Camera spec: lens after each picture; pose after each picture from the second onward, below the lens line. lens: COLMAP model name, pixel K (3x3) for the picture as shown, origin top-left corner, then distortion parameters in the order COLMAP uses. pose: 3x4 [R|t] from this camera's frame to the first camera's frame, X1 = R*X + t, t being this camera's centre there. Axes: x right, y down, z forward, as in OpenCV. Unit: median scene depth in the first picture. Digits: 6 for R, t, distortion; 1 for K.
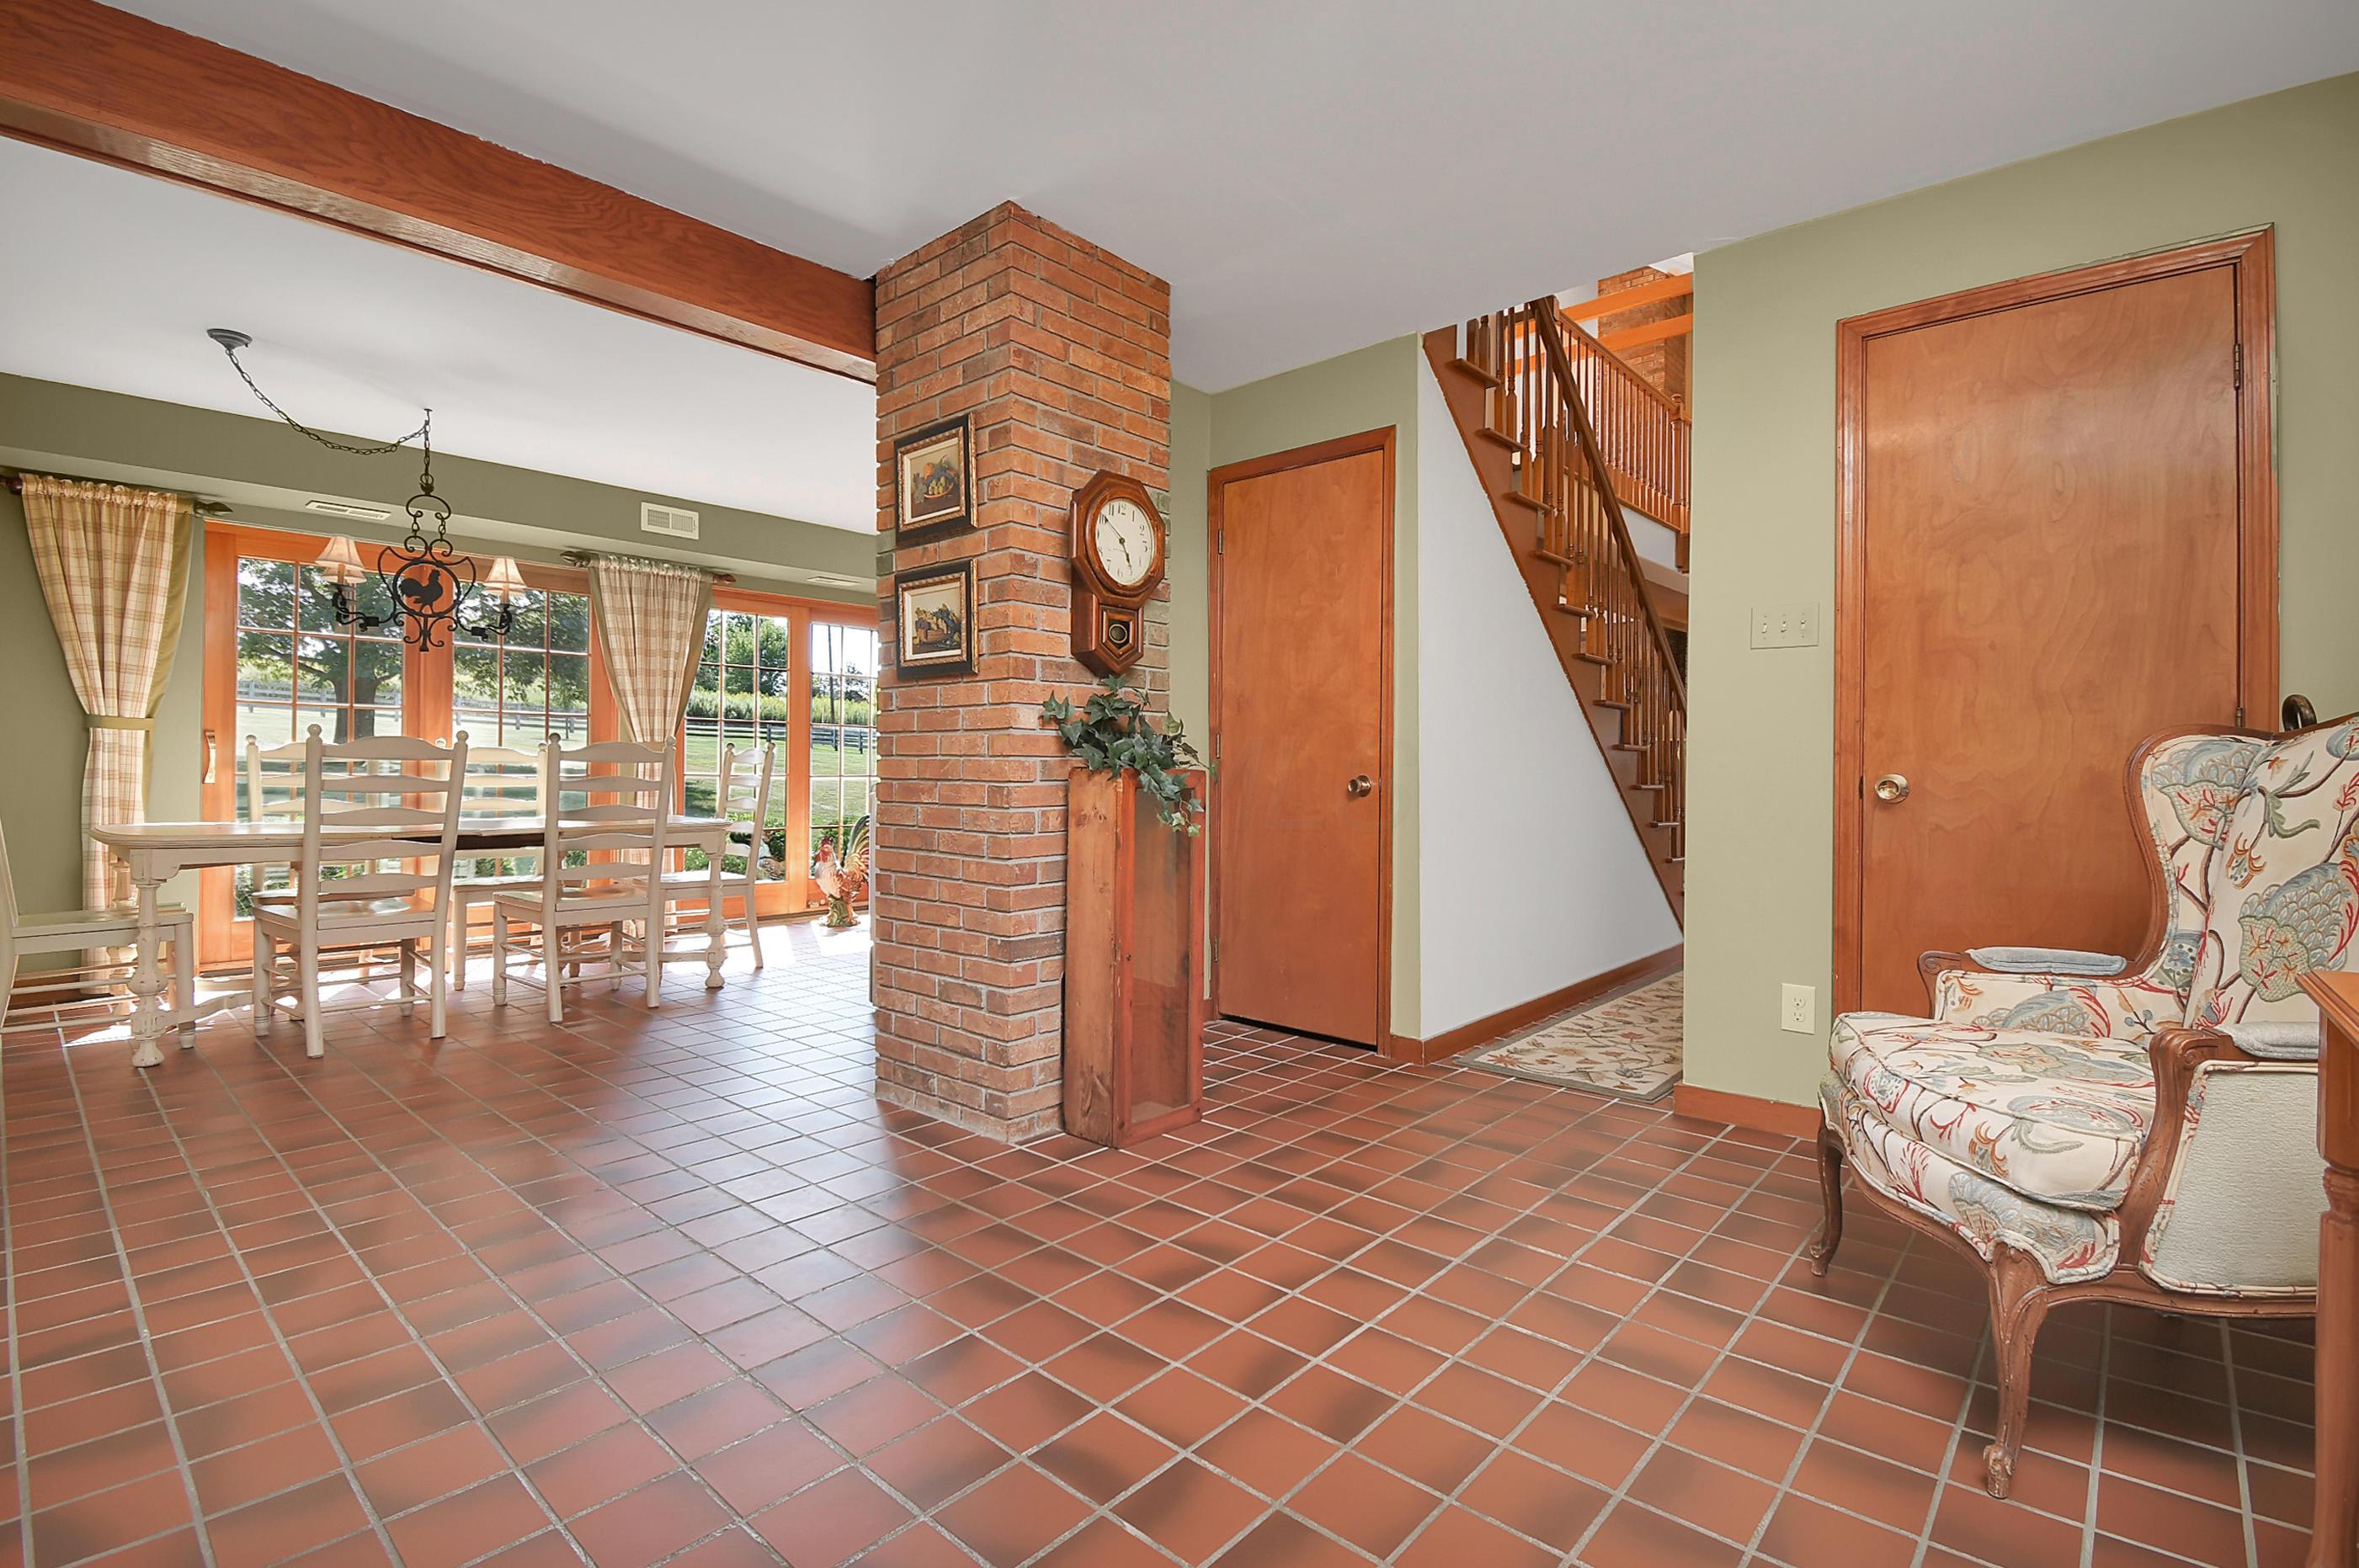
lens RADIAL K [[1077.5, 0, 1179.2], [0, 1077.5, 762.8], [0, 0, 1]] dist [0.019440, -0.021669]
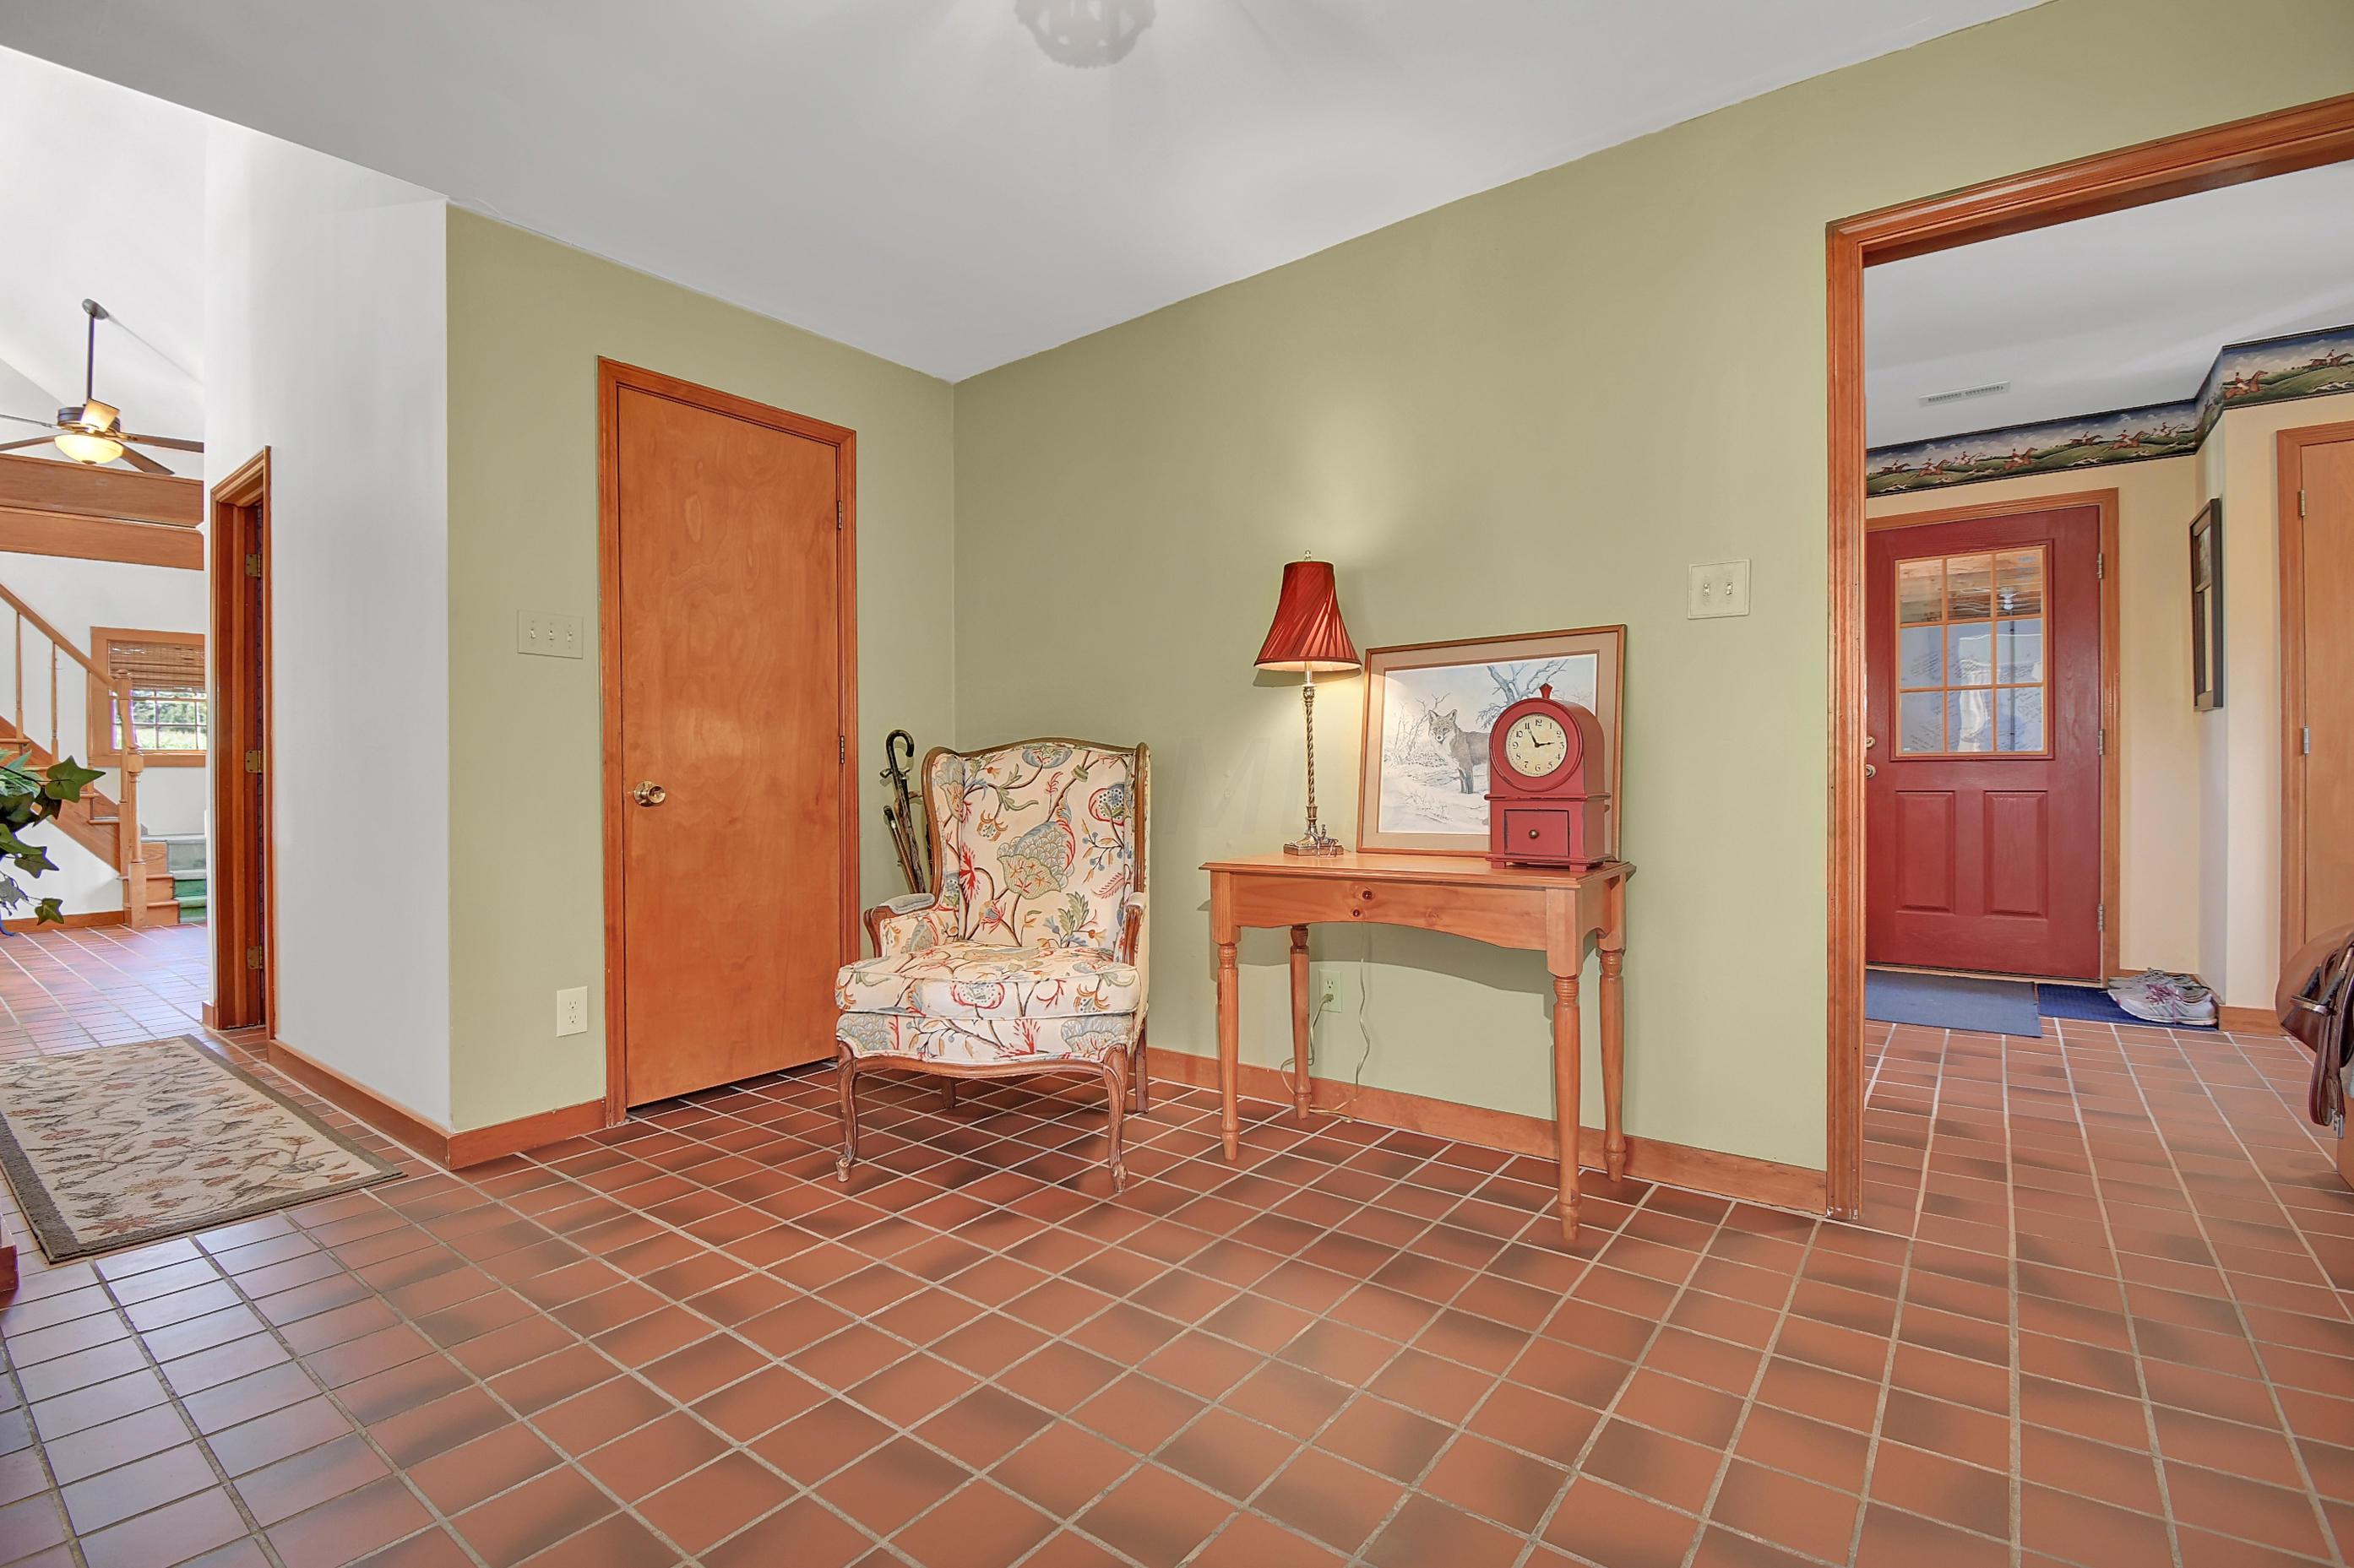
lens RADIAL K [[1040.1, 0, 1177.0], [0, 1040.1, 784.0], [0, 0, 1]] dist [0.001095, -0.019086]
pose [[-0.079220, -0.009759, 0.996809, -2.402934], [0.003463, 0.999943, 0.010065, 0.021234], [-0.996851, 0.004250, -0.079182, 2.711637]]
